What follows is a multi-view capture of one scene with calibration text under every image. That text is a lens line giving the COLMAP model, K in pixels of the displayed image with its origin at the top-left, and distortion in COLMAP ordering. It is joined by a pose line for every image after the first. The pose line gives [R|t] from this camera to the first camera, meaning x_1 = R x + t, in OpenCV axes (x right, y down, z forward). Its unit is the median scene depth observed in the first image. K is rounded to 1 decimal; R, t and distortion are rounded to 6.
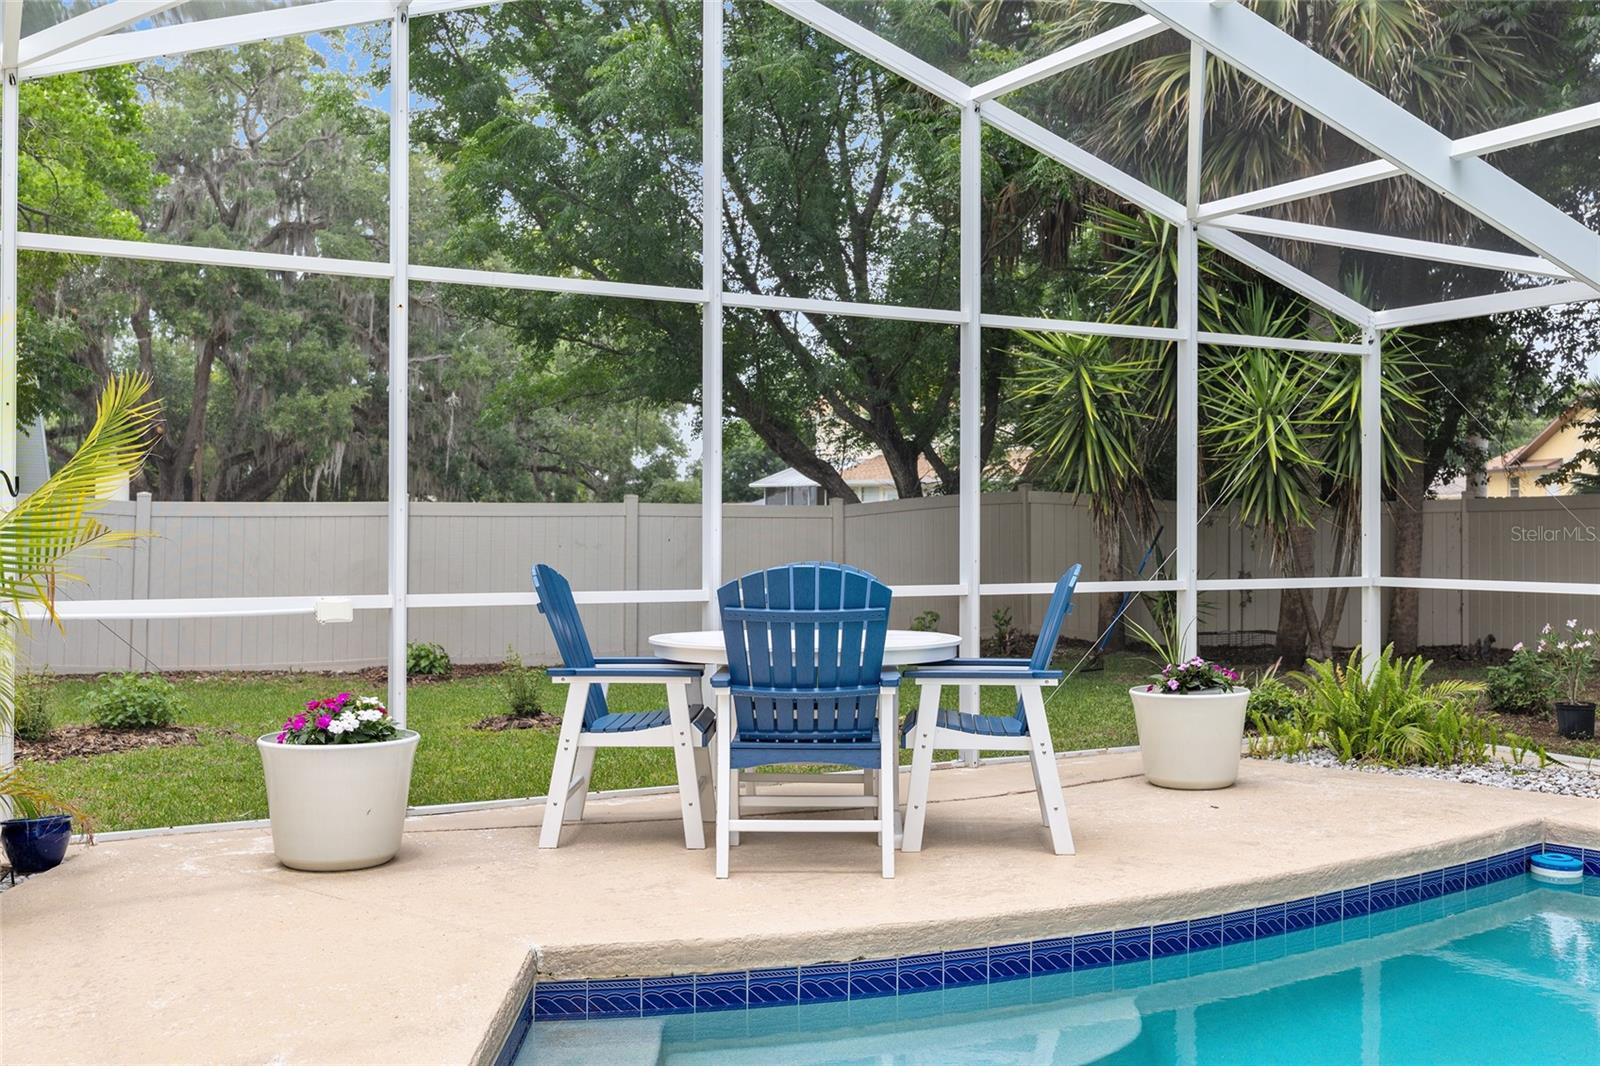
lens RADIAL K [[1535.5, 0, 800.0], [0, 1535.5, 533.0], [0, 0, 1]] dist [0.046815, 0.214227]
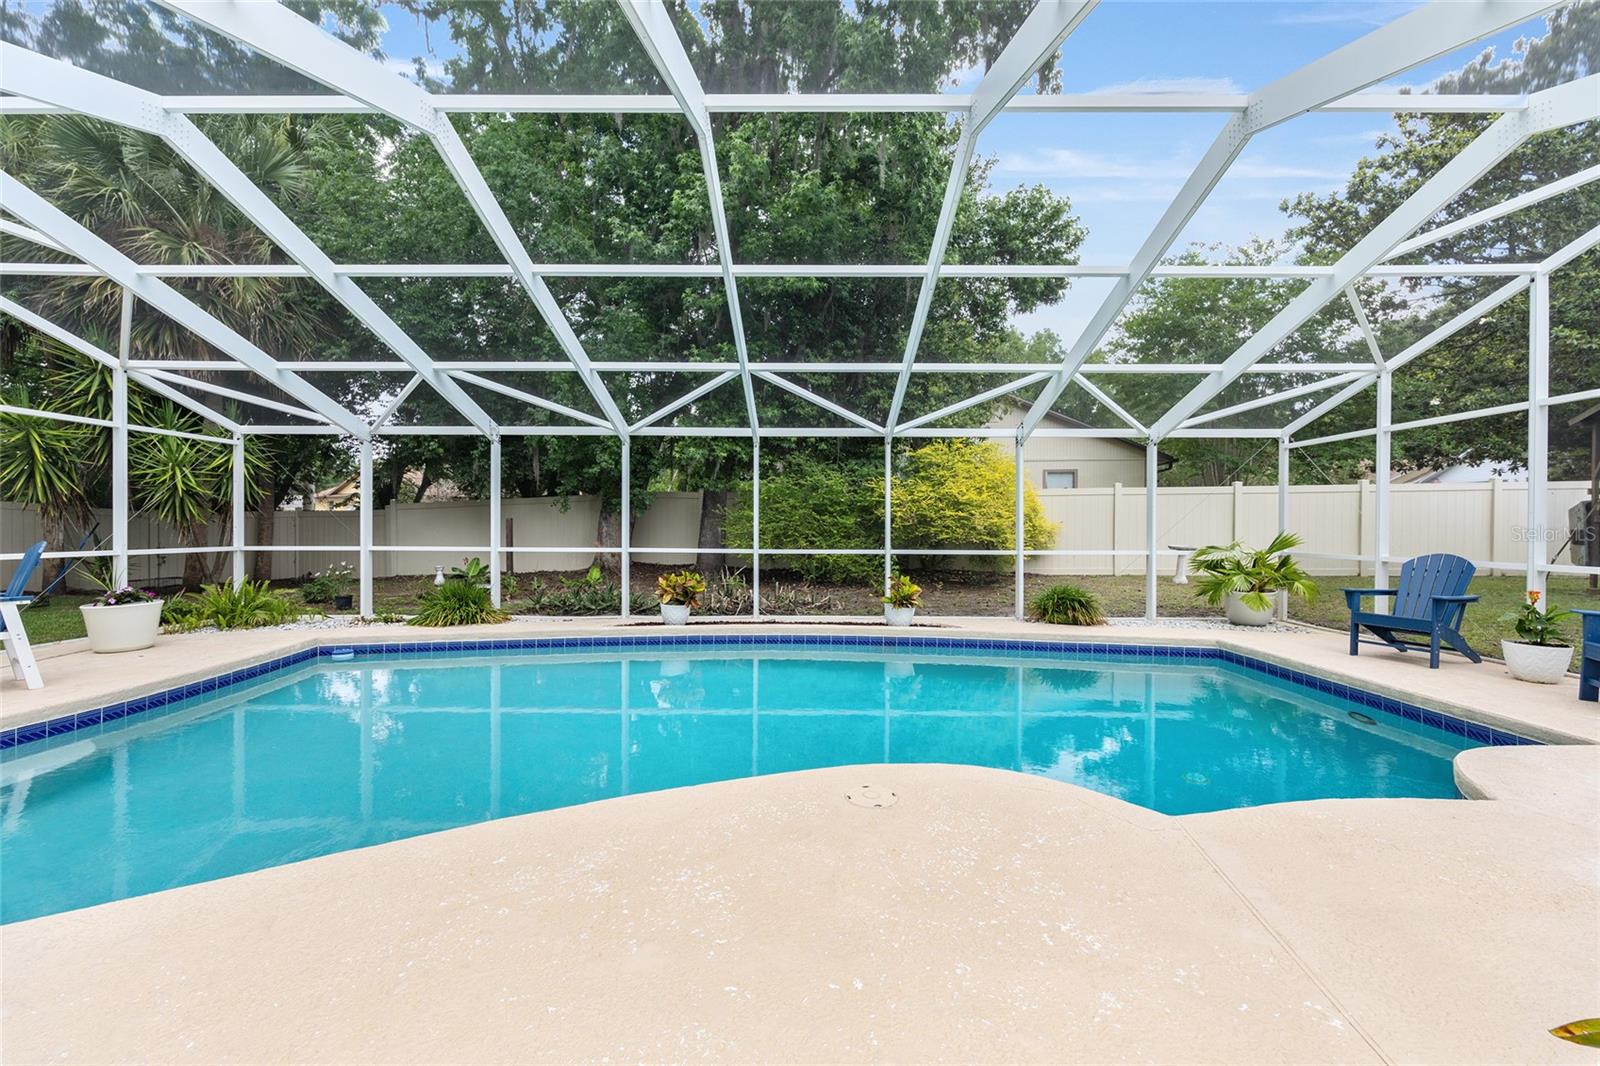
lens RADIAL K [[606.4, 0, 834.8], [0, 606.4, 528.6], [0, 0, 1]] dist [-0.020011, -0.000198]
pose [[0.424926, -0.003011, 0.905223, -0.029266], [0.000759, 0.999995, 0.002970, 0.001462], [-0.905228, -0.000575, 0.424926, -0.102593]]
